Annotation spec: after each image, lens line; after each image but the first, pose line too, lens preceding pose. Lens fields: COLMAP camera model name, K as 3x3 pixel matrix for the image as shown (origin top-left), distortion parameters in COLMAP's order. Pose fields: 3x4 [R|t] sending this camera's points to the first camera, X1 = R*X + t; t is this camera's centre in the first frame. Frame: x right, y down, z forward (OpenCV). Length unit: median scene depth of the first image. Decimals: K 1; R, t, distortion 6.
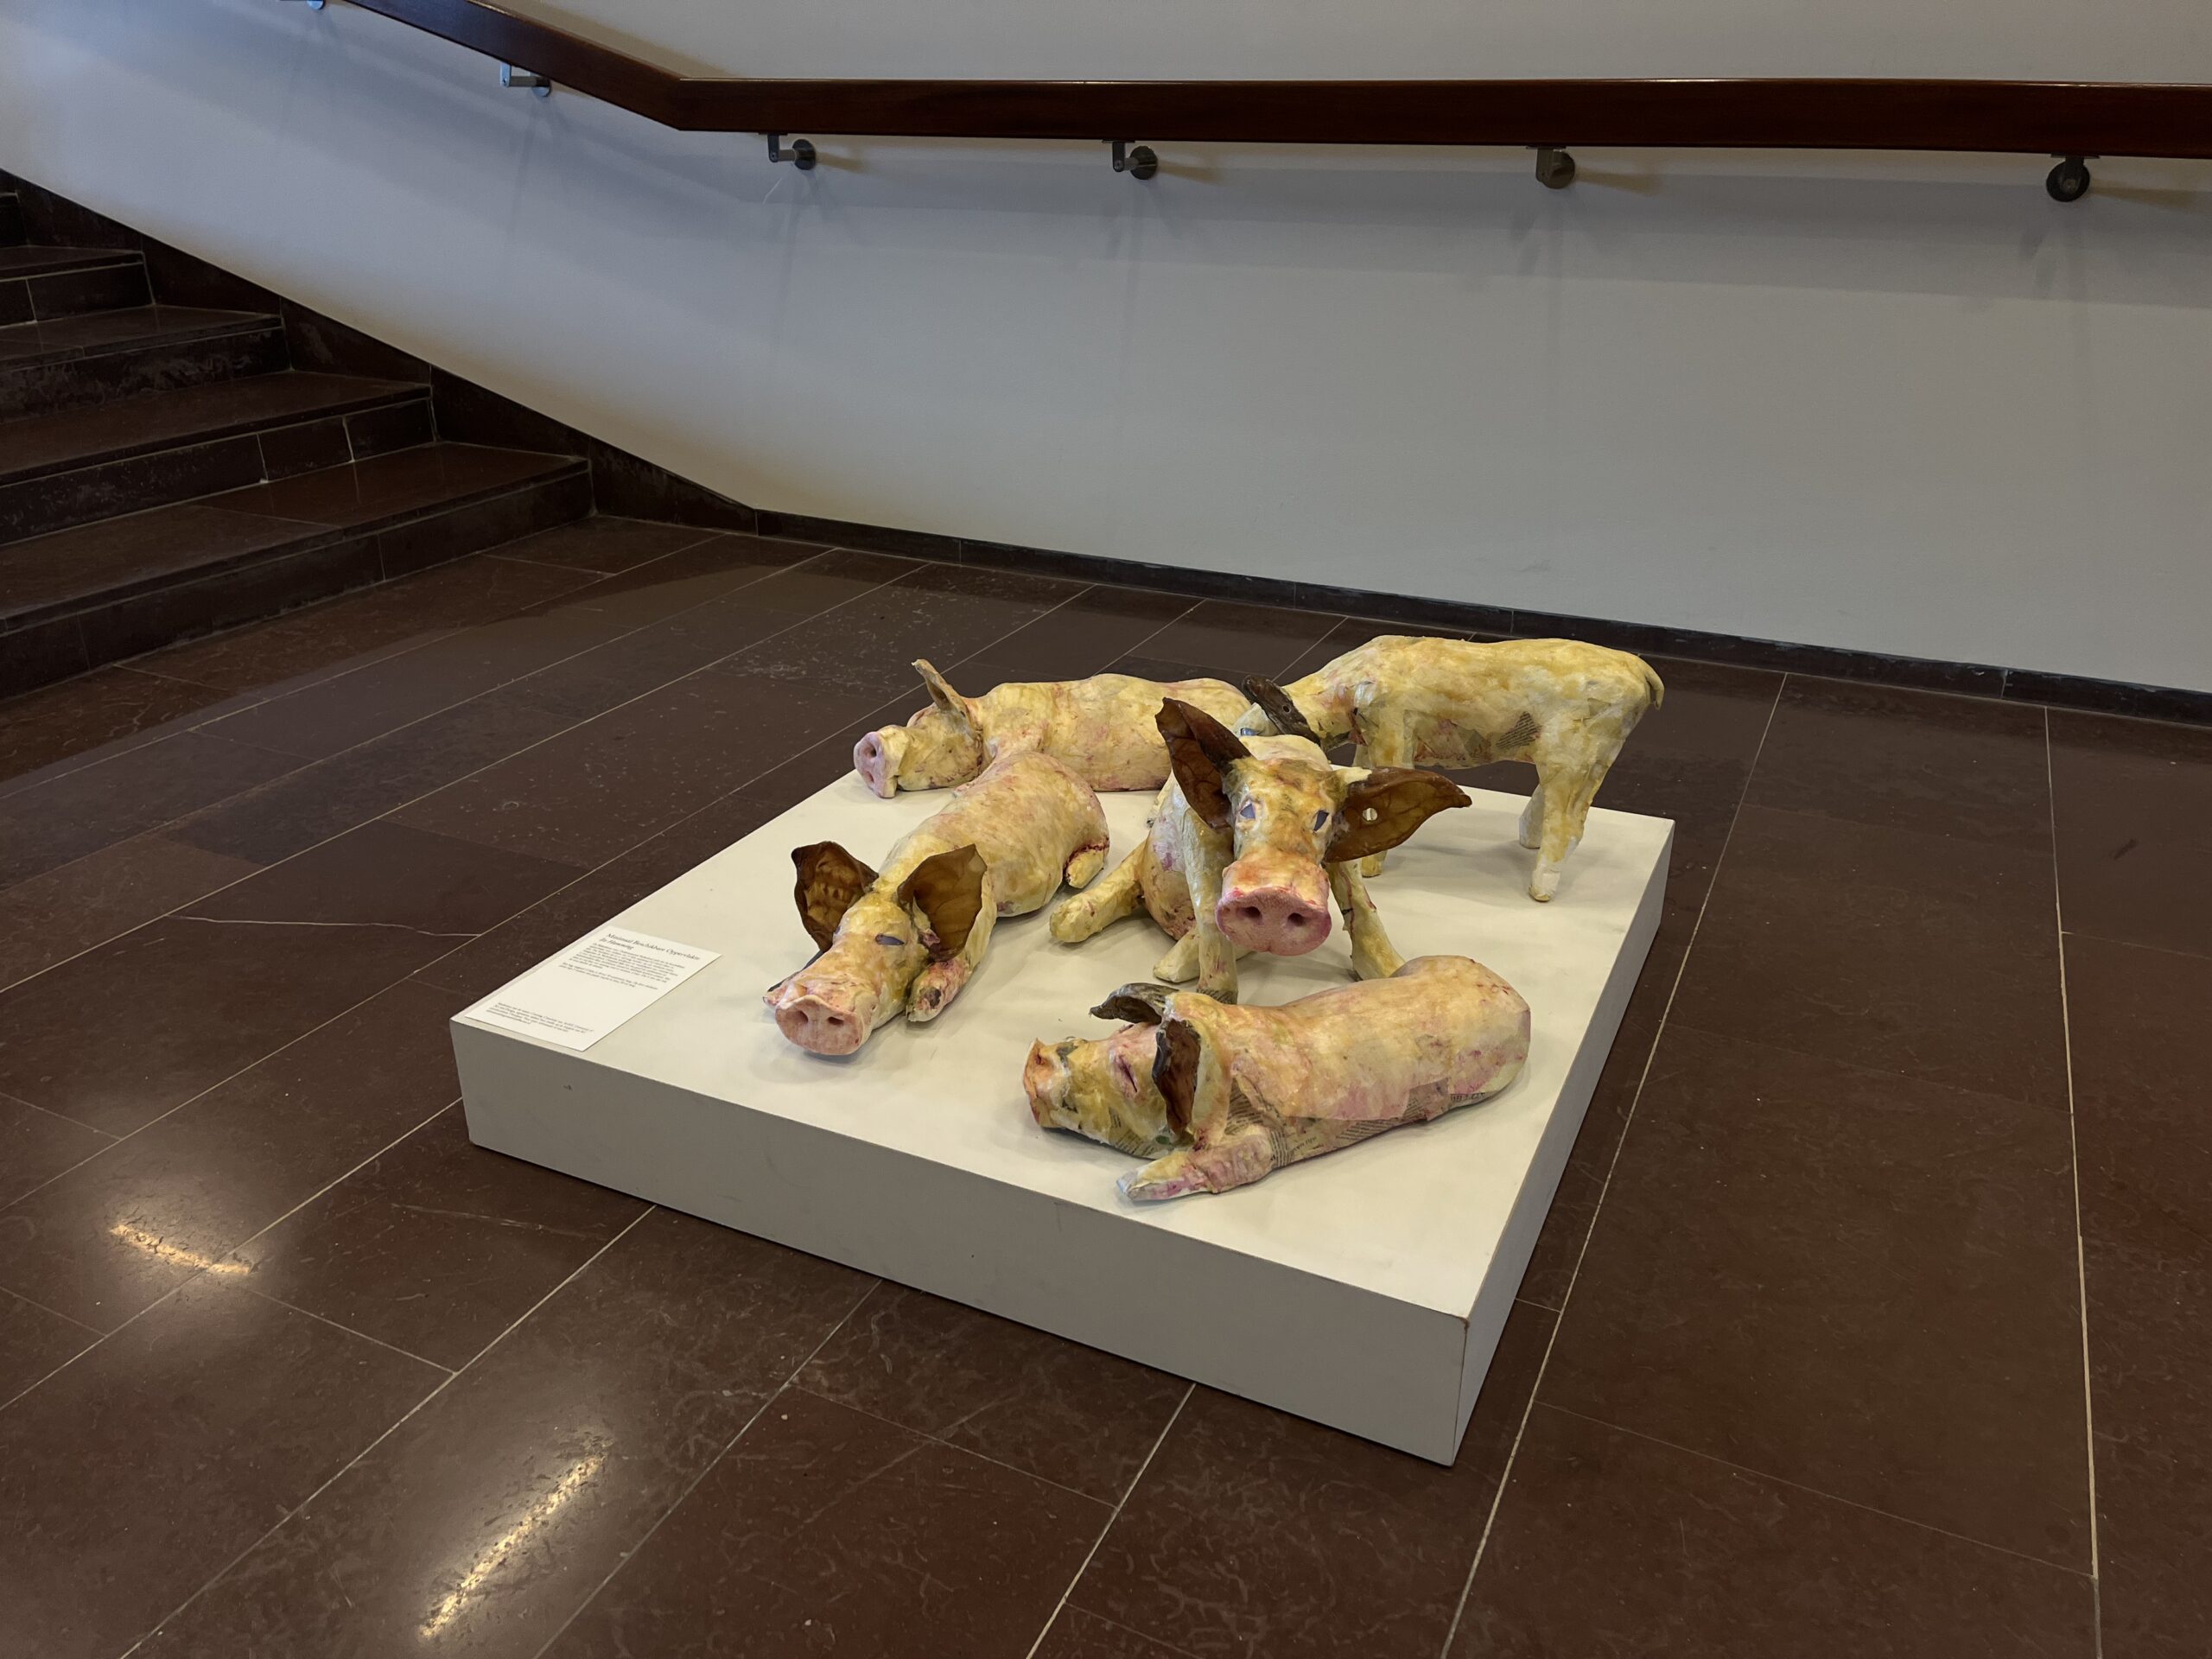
lens RADIAL K [[1640.6, 0, 1100.9], [0, 1640.6, 842.9], [0, 0, 1]] dist [0.090253, 0.004032]
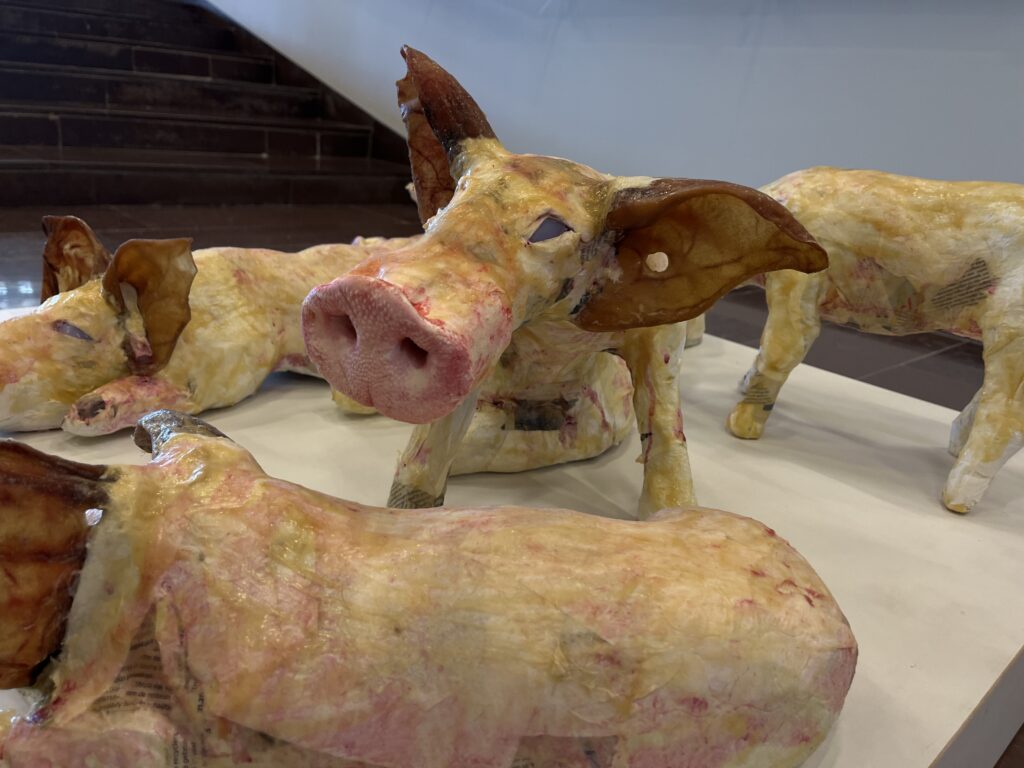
lens RADIAL K [[794.4, 0, 515.7], [0, 794.4, 381.1], [0, 0, 1]] dist [0.027167, -0.007218]
pose [[0.928971, 0.205690, -0.307740, 0.215802], [-0.237841, 0.968745, -0.070469, 0.061109], [0.283627, 0.138657, 0.948857, 0.701799]]
